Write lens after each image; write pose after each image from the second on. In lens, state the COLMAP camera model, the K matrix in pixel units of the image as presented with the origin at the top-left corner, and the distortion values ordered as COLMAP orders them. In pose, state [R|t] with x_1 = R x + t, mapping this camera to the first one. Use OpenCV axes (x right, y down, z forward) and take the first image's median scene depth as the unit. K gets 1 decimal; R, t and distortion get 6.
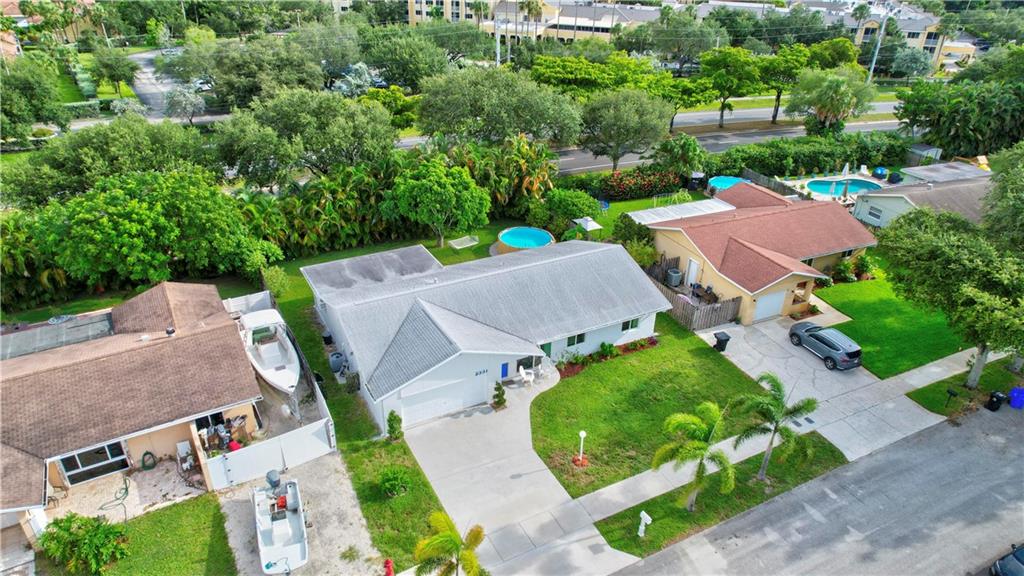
lens RADIAL K [[655.3, 0, 509.4], [0, 655.3, 290.8], [0, 0, 1]] dist [-0.085906, 0.082510]
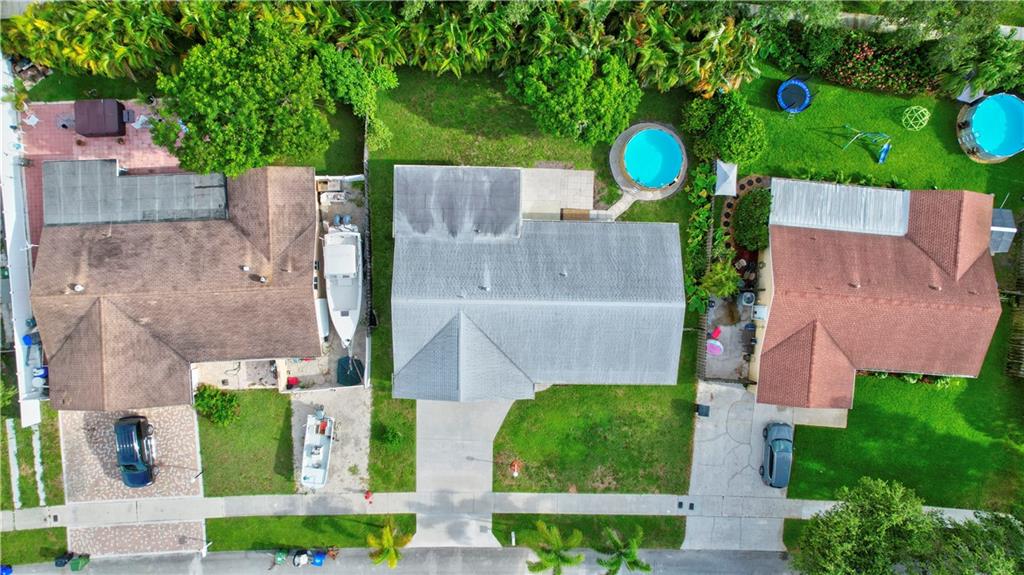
lens RADIAL K [[655.3, 0, 509.4], [0, 655.3, 290.3], [0, 0, 1]] dist [-0.085906, 0.082510]
pose [[0.875313, 0.483495, 0.007750, -0.070034], [-0.242124, 0.424352, 0.872526, -0.777583], [0.418573, -0.765610, 0.488506, 0.380293]]
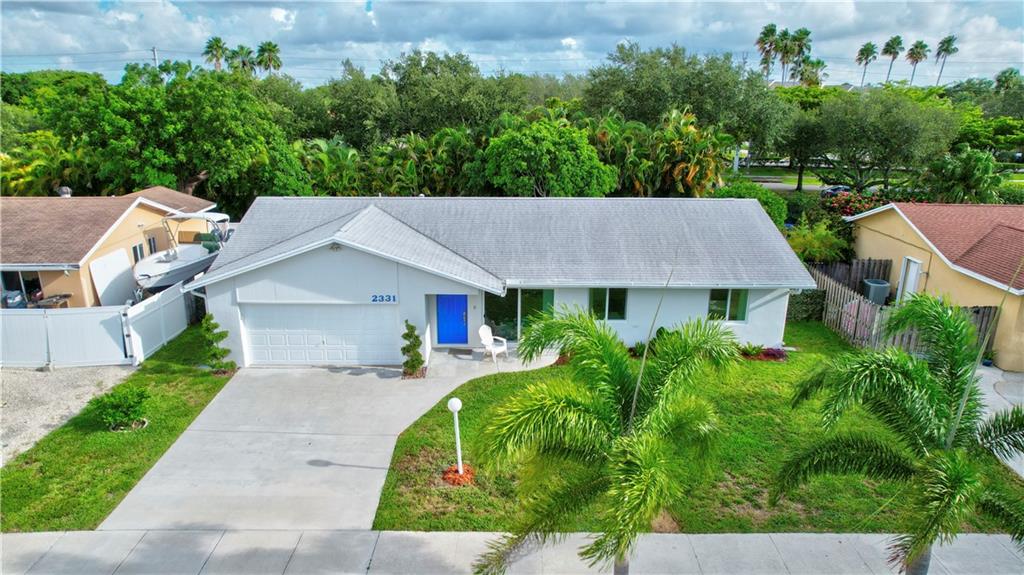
lens RADIAL K [[655.3, 0, 509.4], [0, 655.3, 290.3], [0, 0, 1]] dist [-0.085906, 0.082510]
pose [[0.887544, 0.110525, -0.447269, 0.217147], [-0.207556, 0.962625, -0.173991, 0.136477], [0.411322, 0.247258, 0.877313, 0.379559]]
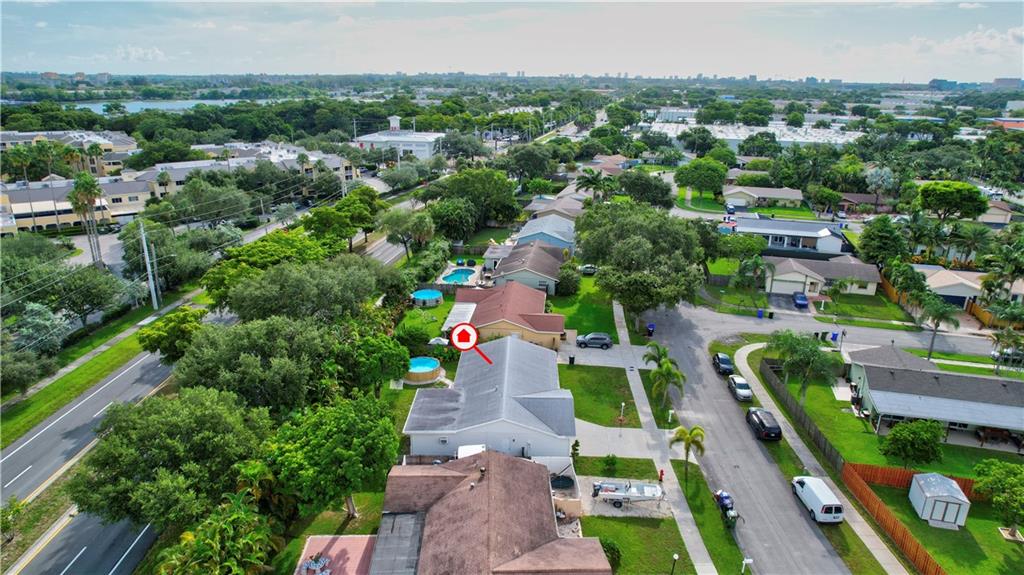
lens RADIAL K [[655.3, 0, 509.4], [0, 655.3, 290.3], [0, 0, 1]] dist [-0.085906, 0.082510]
pose [[0.495960, -0.290366, 0.818359, -1.093212], [0.415736, 0.906803, 0.069794, -0.270069], [-0.762356, 0.305607, 0.570454, -0.031978]]
